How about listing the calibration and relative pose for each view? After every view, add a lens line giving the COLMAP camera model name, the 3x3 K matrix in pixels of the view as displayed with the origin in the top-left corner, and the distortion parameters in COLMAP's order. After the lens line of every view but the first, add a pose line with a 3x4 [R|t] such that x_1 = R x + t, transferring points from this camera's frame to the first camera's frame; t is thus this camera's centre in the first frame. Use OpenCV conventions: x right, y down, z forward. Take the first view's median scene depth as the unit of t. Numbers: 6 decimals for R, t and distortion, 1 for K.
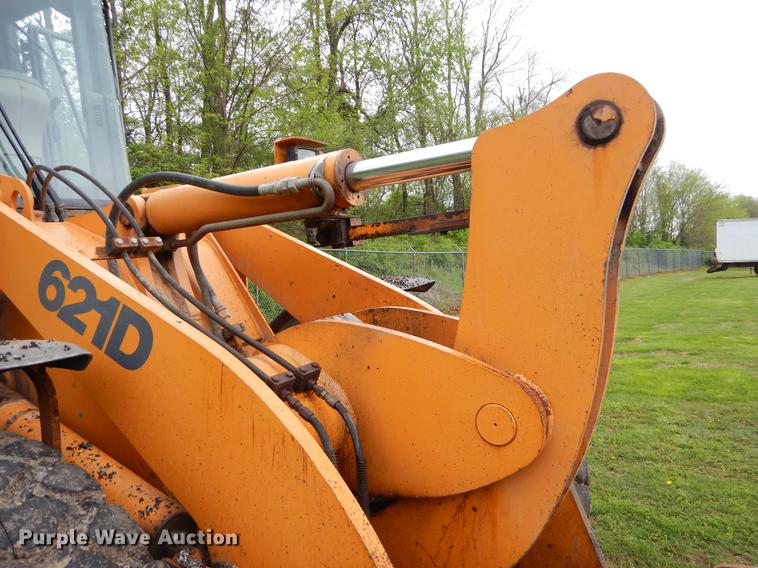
lens RADIAL K [[579.6, 0, 378.4], [0, 579.6, 282.6], [0, 0, 1]] dist [0.001524, 0.013143]
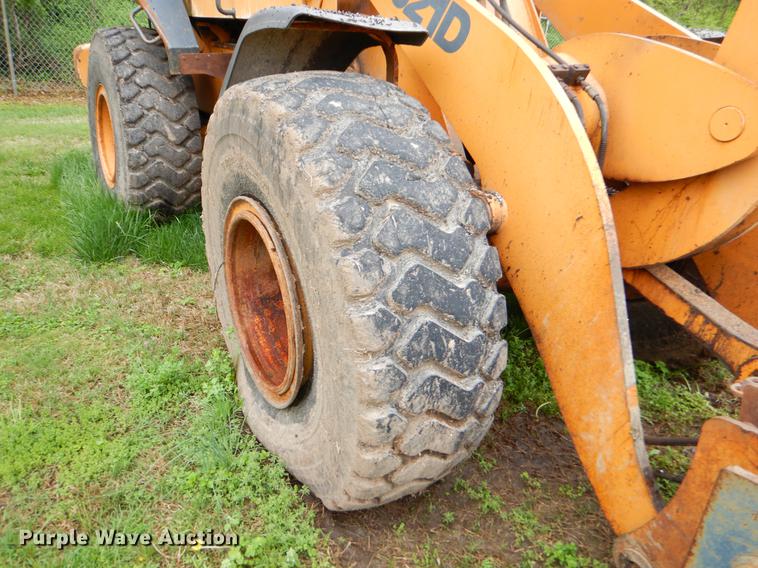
lens RADIAL K [[579.6, 0, 373.2], [0, 579.6, 277.2], [0, 0, 1]] dist [0.001524, 0.013143]
pose [[0.885240, 0.262087, -0.384266, 0.080127], [-0.117046, 0.925074, 0.361302, 0.153876], [0.450166, -0.274862, 0.849589, -0.382422]]
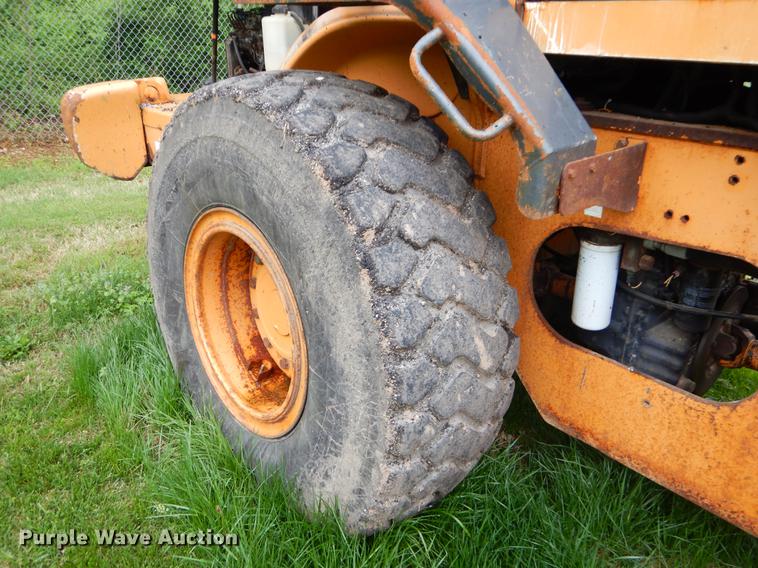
lens RADIAL K [[579.6, 0, 379.2], [0, 579.6, 282.3], [0, 0, 1]] dist [0.001524, 0.013143]
pose [[0.950785, 0.191207, -0.243818, -1.643508], [-0.094558, 0.928404, 0.359339, 0.142747], [0.295070, -0.318599, 0.900793, 0.559053]]
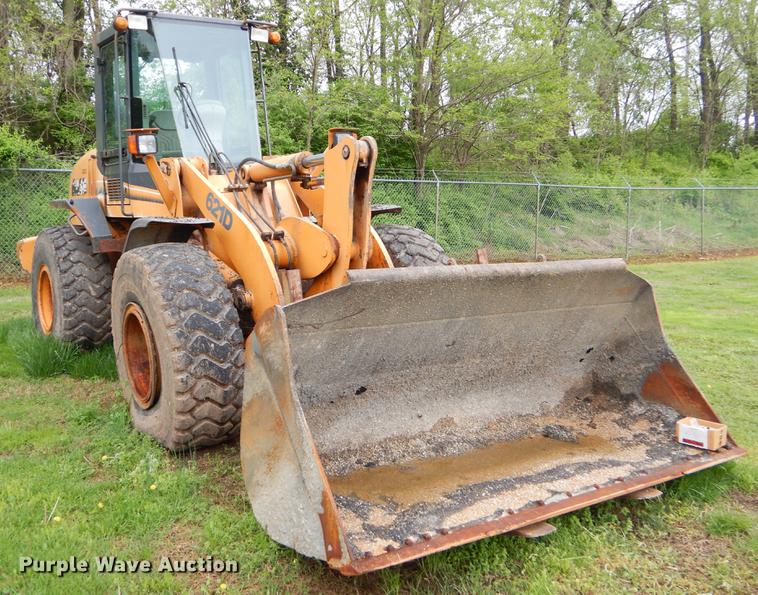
lens RADIAL K [[778.4, 0, 354.4], [0, 778.4, 287.7], [0, 0, 1]] dist [0.049158, 0.000000]
pose [[0.897562, 0.075108, -0.434445, 1.754893], [-0.038807, 0.995017, 0.091846, 0.047504], [0.439178, -0.065578, 0.896004, -2.120968]]
